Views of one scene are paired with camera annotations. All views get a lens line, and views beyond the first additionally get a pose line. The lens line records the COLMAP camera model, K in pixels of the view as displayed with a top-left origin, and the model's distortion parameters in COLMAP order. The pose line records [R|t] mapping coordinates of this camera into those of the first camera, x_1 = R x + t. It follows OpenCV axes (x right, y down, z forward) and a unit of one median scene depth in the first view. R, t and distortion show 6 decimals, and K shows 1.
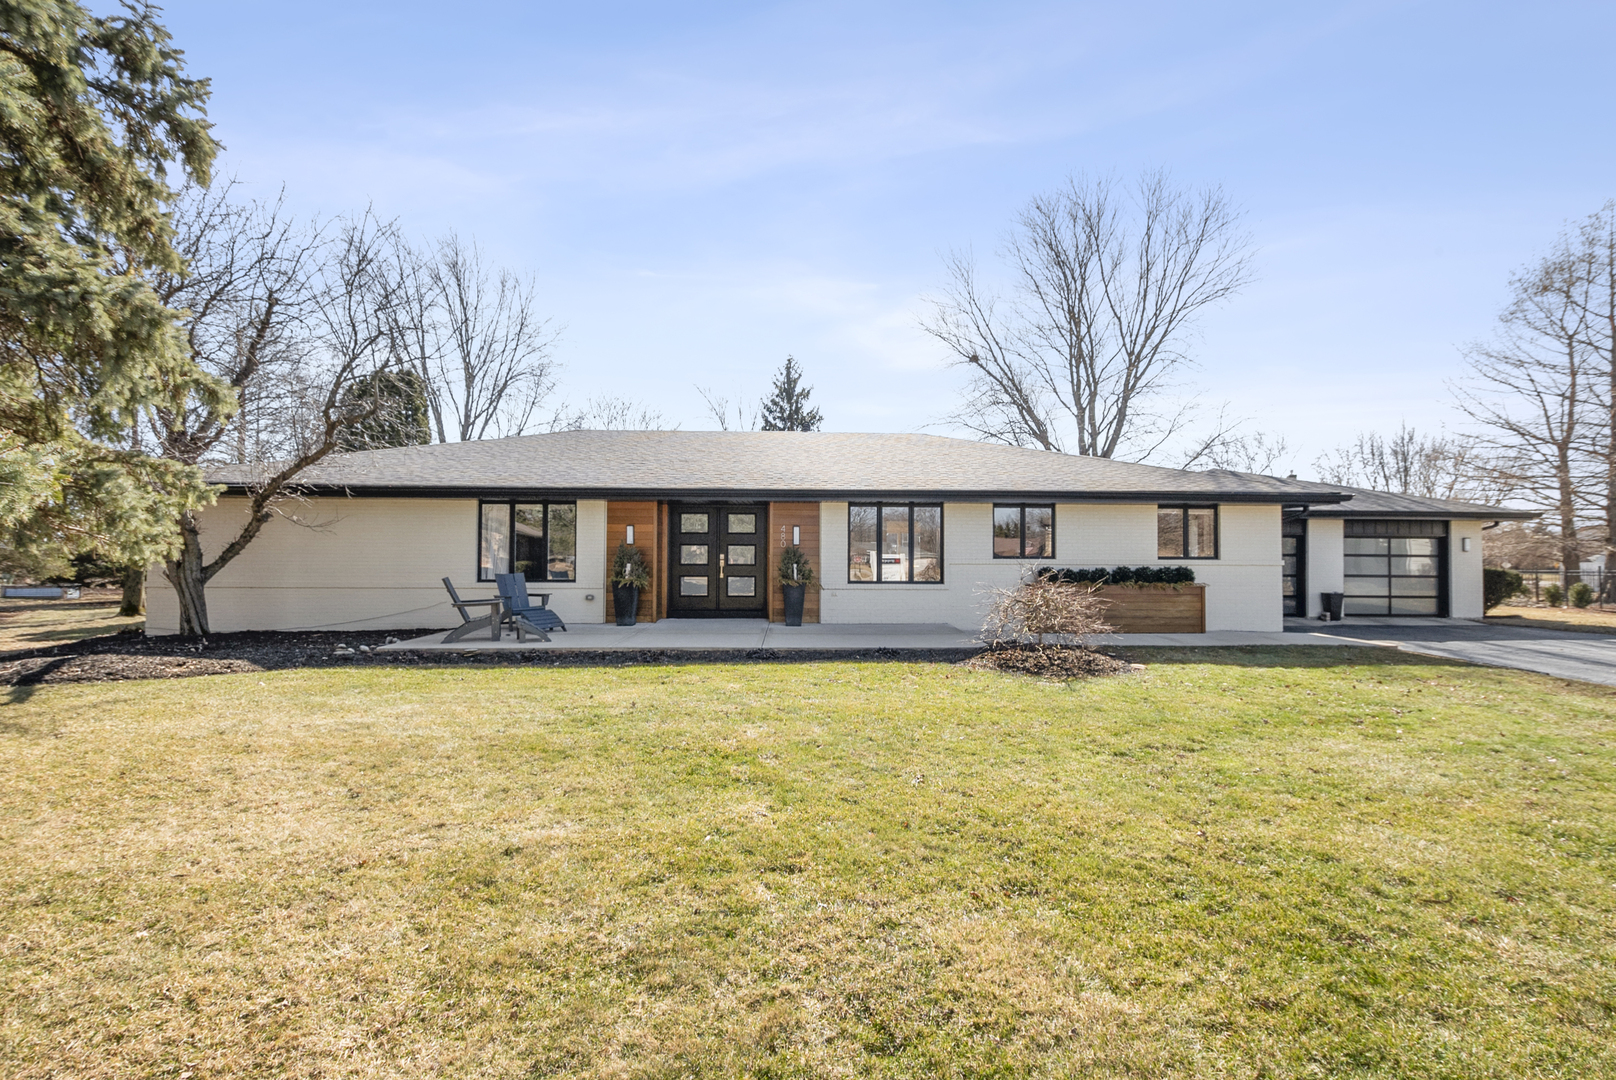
lens RADIAL K [[710.0, 0, 808.0], [0, 710.0, 540.0], [0, 0, 1]] dist [-0.000112, 0.000003]
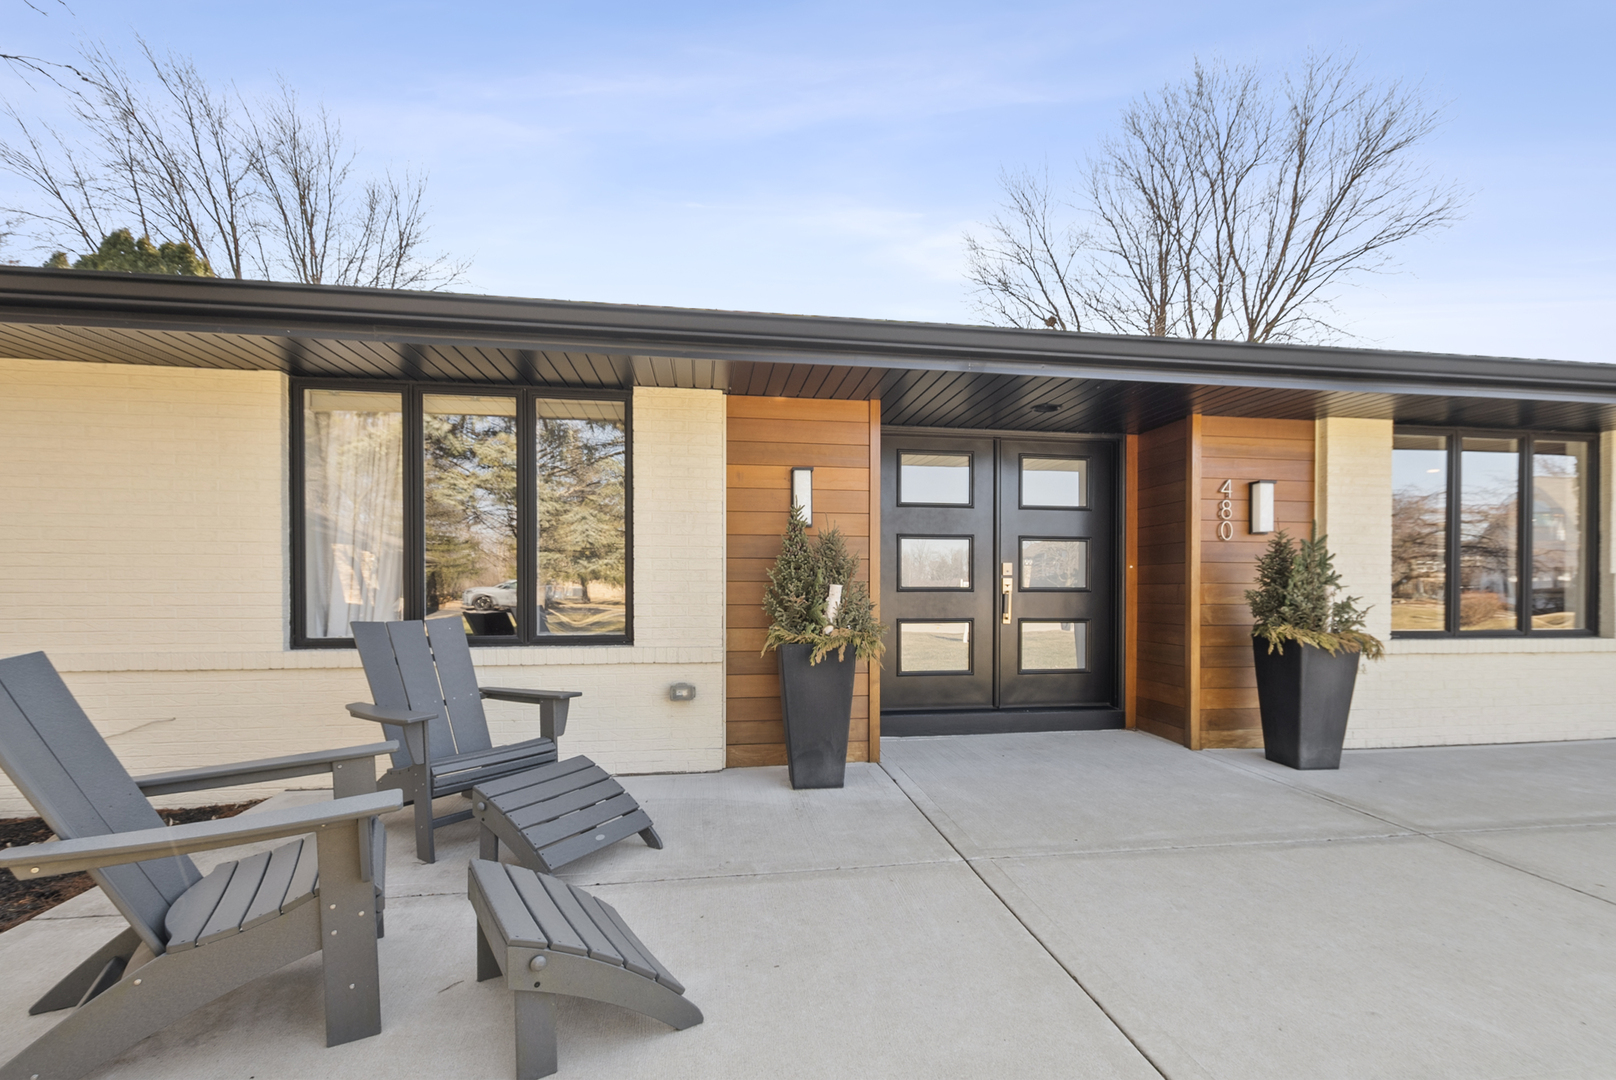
lens RADIAL K [[689.3, 0, 810.9], [0, 689.3, 584.4], [0, 0, 1]] dist [0.000735, 0.000134]
pose [[0.987135, -0.001011, 0.159886, -0.296071], [-0.001934, 0.999831, 0.018265, 0.026829], [-0.159878, -0.018339, 0.986966, 0.681171]]
